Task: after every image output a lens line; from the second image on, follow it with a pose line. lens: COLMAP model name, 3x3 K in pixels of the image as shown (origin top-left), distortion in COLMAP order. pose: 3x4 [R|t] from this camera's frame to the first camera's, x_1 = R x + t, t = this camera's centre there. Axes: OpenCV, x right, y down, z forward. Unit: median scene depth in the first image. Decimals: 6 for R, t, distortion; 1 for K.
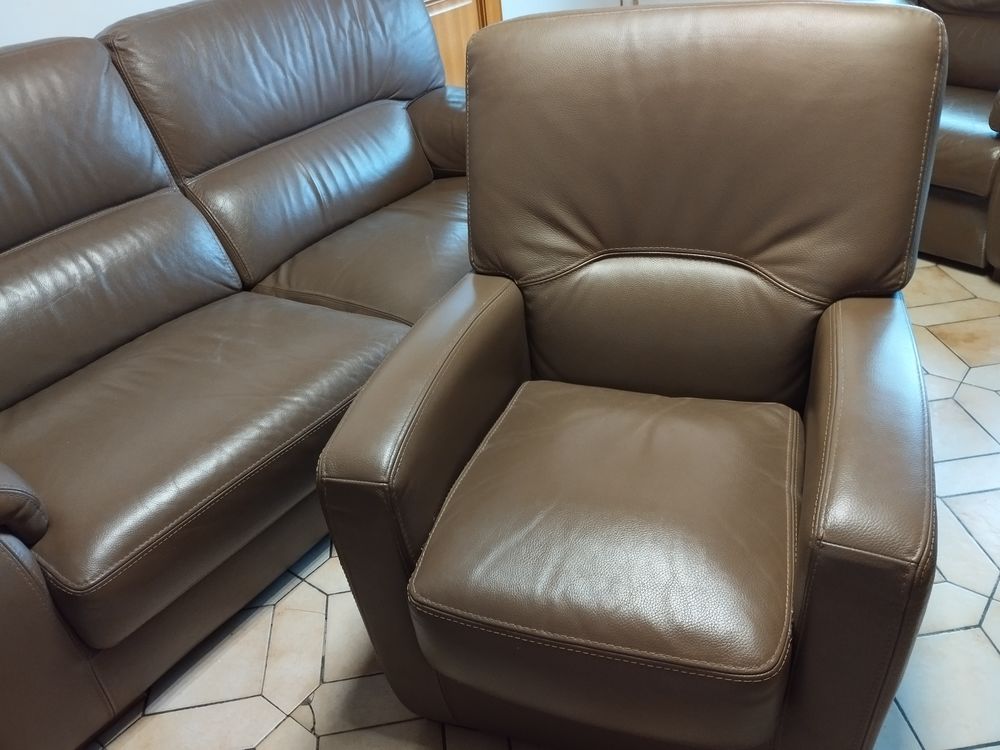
lens RADIAL K [[838.2, 0, 494.6], [0, 838.2, 372.4], [0, 0, 1]] dist [0.068025, -0.089994]
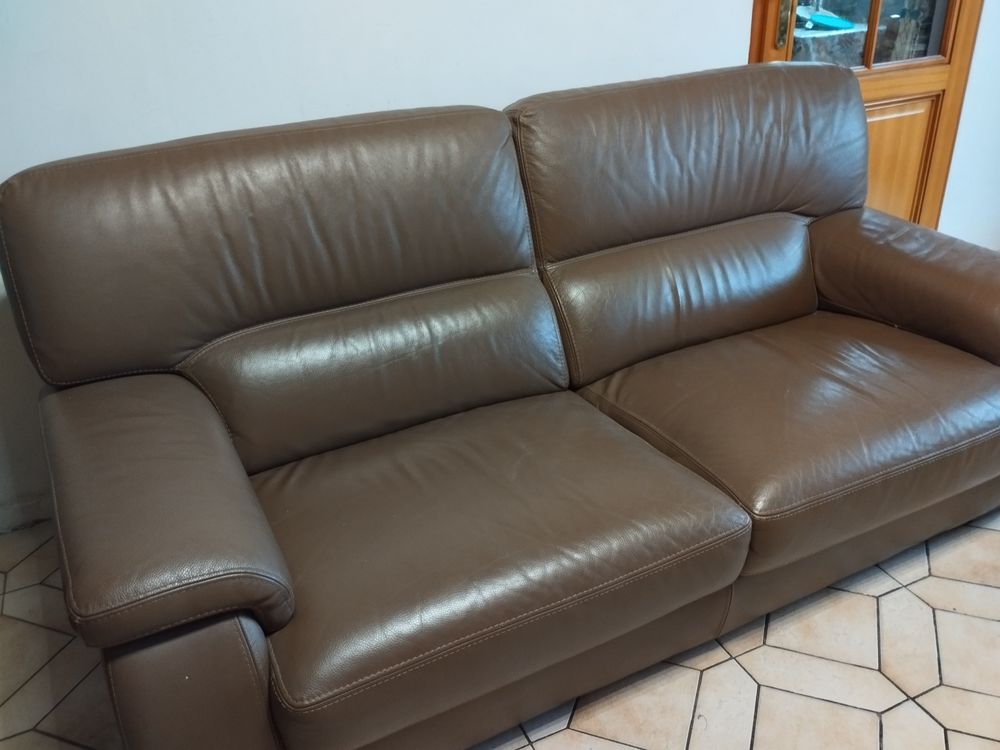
lens RADIAL K [[838.2, 0, 494.6], [0, 838.2, 372.4], [0, 0, 1]] dist [0.068025, -0.089994]
pose [[0.886510, 0.267925, -0.377248, -0.026105], [-0.288793, 0.957391, 0.001302, -0.091250], [0.361523, 0.107792, 0.926111, 0.110083]]
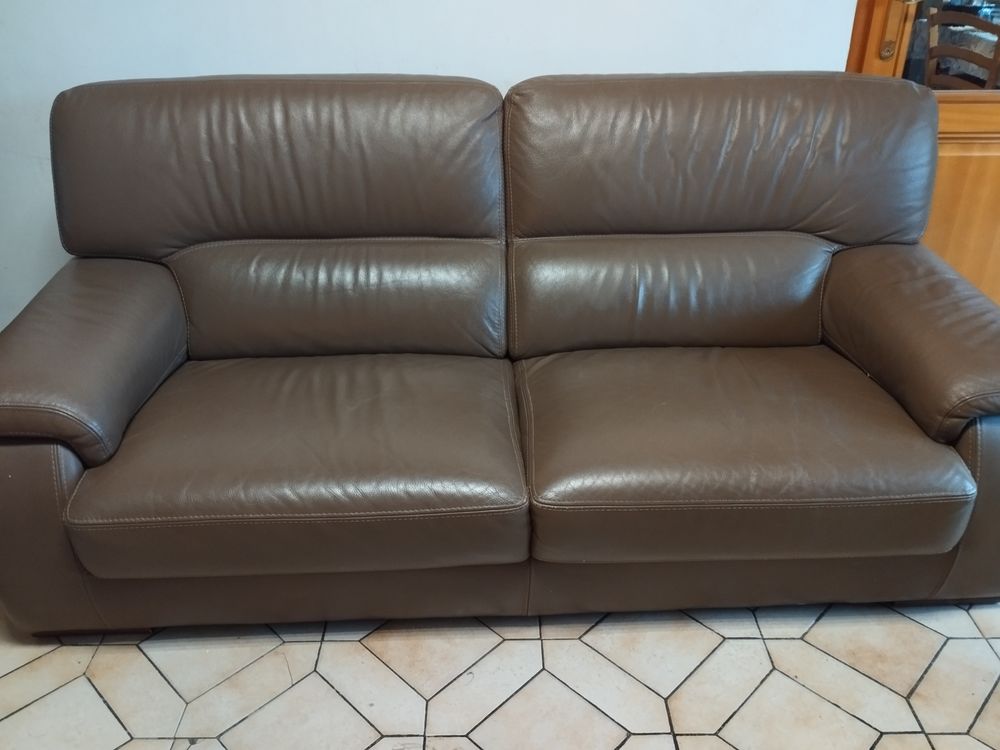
lens RADIAL K [[838.2, 0, 494.6], [0, 838.2, 372.4], [0, 0, 1]] dist [0.068025, -0.089994]
pose [[0.620727, 0.464089, -0.631917, 0.310527], [-0.475647, 0.863631, 0.167039, -0.236197], [0.623264, 0.196883, 0.756822, 0.255667]]
